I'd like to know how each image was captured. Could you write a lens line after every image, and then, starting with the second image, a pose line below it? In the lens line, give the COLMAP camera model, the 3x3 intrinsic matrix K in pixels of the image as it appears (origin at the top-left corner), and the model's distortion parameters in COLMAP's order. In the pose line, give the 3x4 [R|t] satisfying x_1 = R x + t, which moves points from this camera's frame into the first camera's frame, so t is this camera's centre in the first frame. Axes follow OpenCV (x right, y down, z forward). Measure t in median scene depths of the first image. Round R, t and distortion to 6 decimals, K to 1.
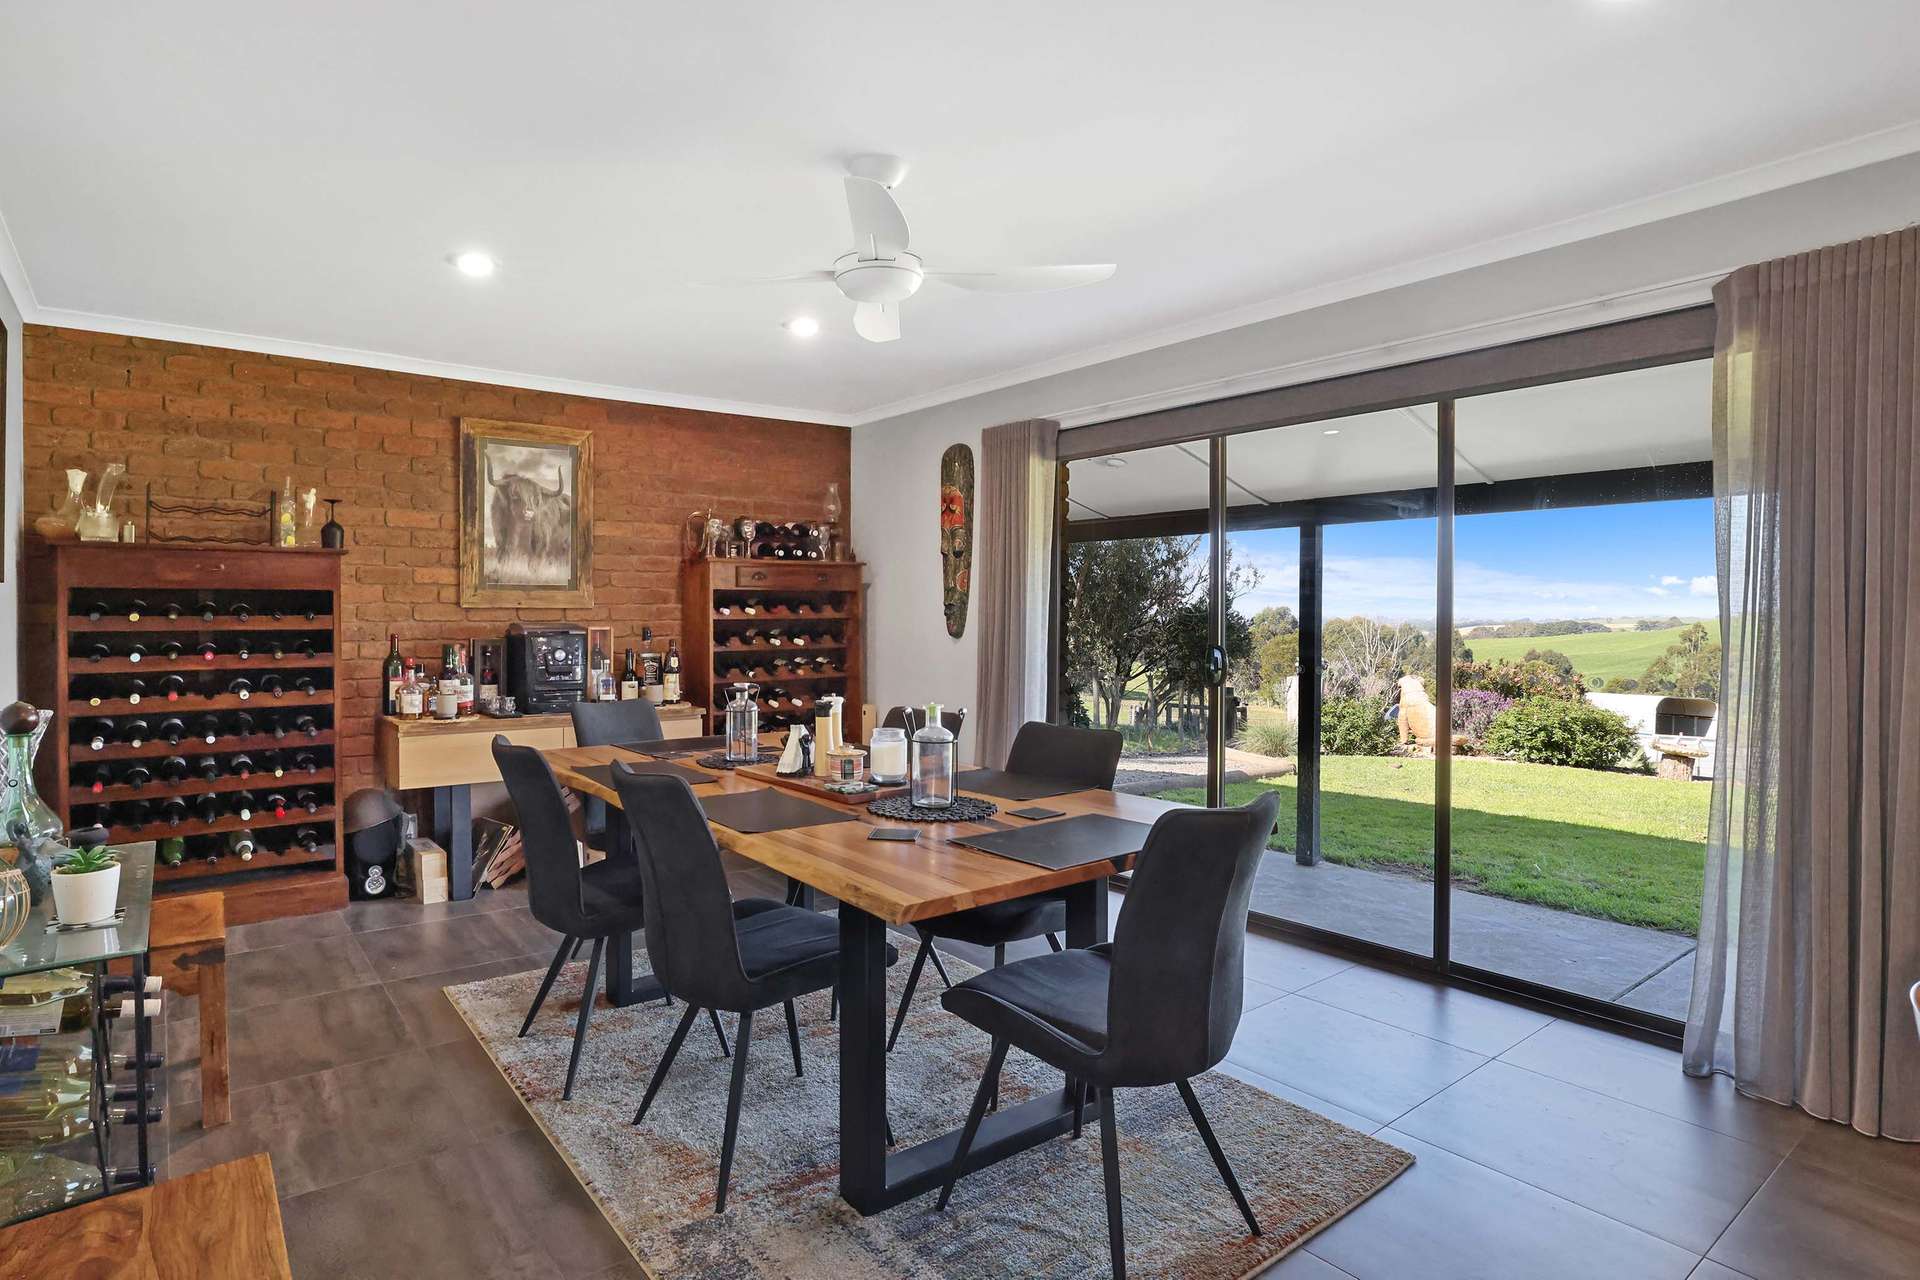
lens RADIAL K [[1106.1, 0, 911.0], [0, 1106.1, 632.3], [0, 0, 1]] dist [-0.007867, -0.001066]
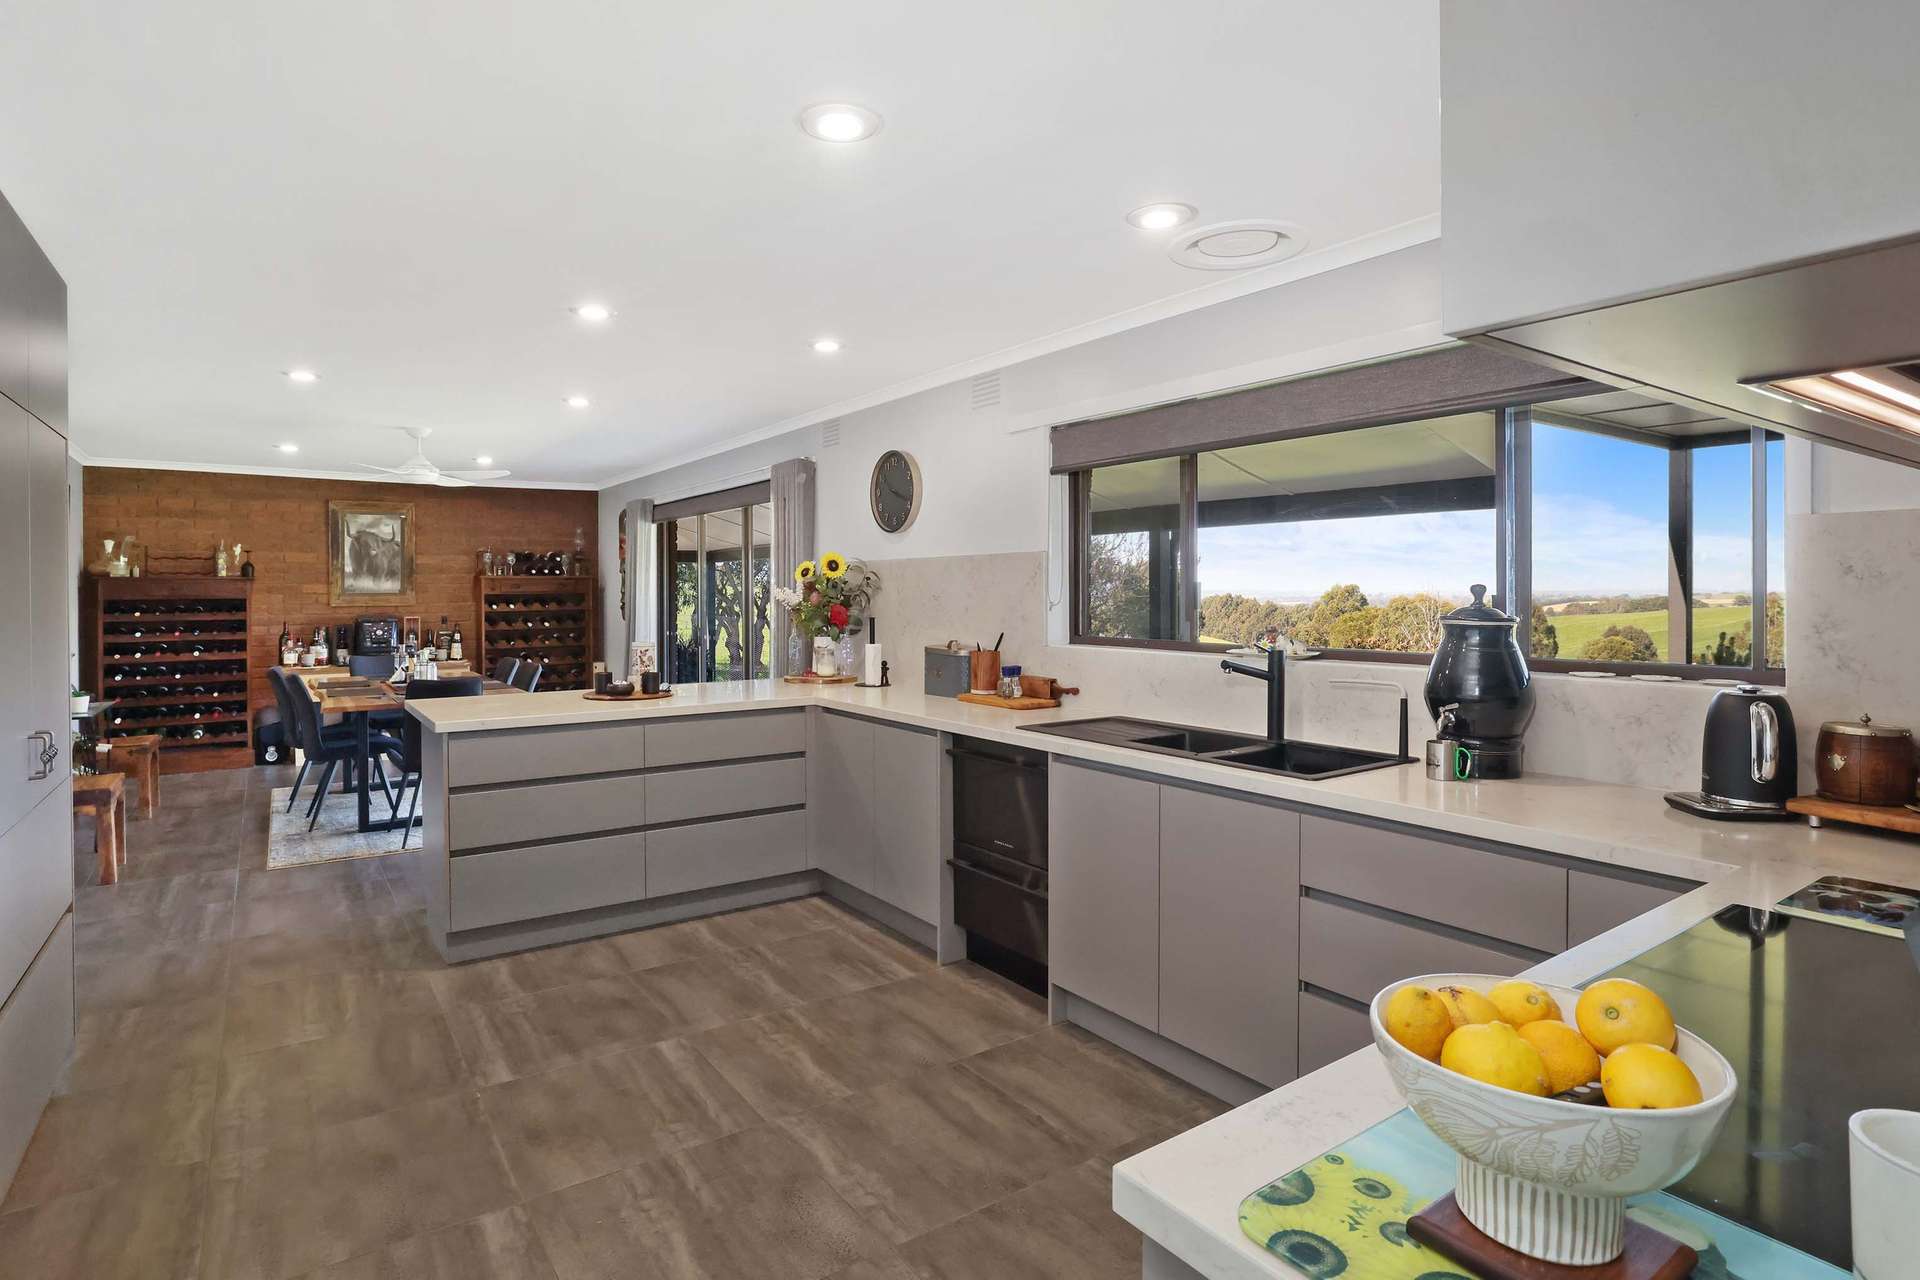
lens RADIAL K [[992.9, 0, 952.2], [0, 992.9, 629.5], [0, 0, 1]] dist [-0.021501, -0.000463]
pose [[0.996176, -0.002191, -0.087338, 0.810626], [0.003784, 0.999829, 0.018076, -0.011038], [0.087284, -0.018337, 0.996015, -0.554701]]
